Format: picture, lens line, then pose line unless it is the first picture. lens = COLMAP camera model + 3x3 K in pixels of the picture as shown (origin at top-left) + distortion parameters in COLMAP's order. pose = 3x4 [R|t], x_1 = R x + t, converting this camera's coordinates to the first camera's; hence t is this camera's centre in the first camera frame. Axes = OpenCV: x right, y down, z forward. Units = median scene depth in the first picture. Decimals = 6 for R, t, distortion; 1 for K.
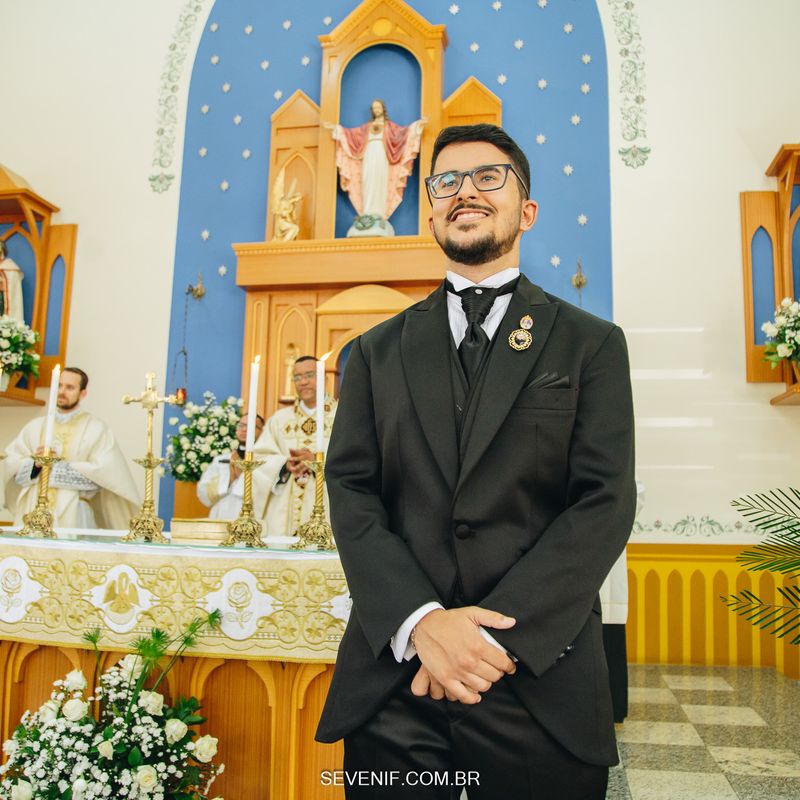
lens RADIAL K [[807.4, 0, 400.0], [0, 807.4, 400.0], [0, 0, 1]] dist [-0.065462, -0.004607]
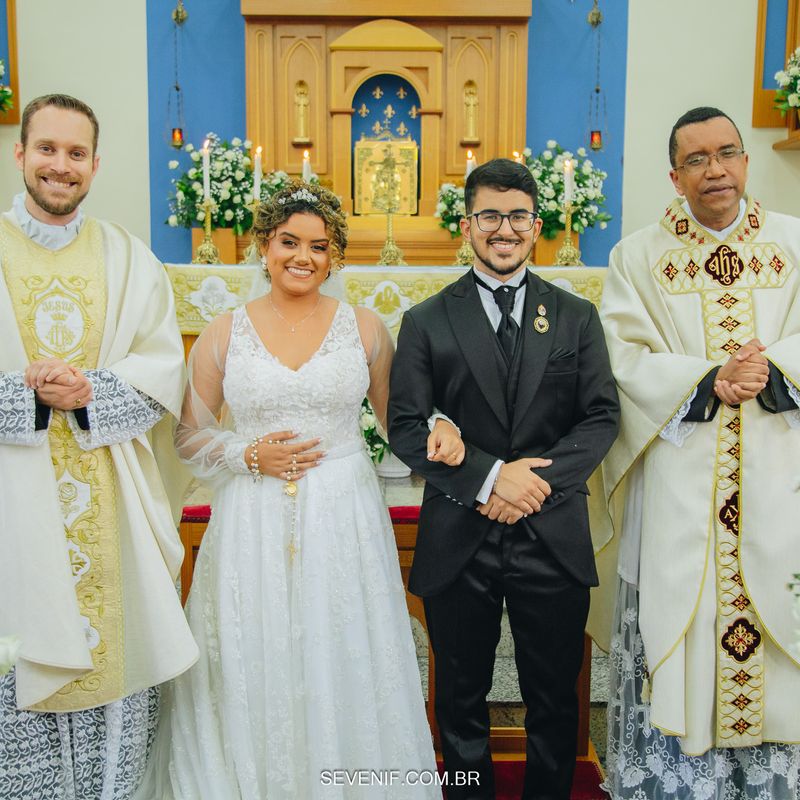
lens RADIAL K [[1197.0, 0, 400.0], [0, 1197.0, 400.0], [0, 0, 1]] dist [-0.000067, 0.078686]
pose [[0.981849, -0.037538, 0.185914, -0.298011], [-0.007324, 0.971984, 0.234933, -0.037349], [-0.189525, -0.232030, 0.954066, -0.452142]]
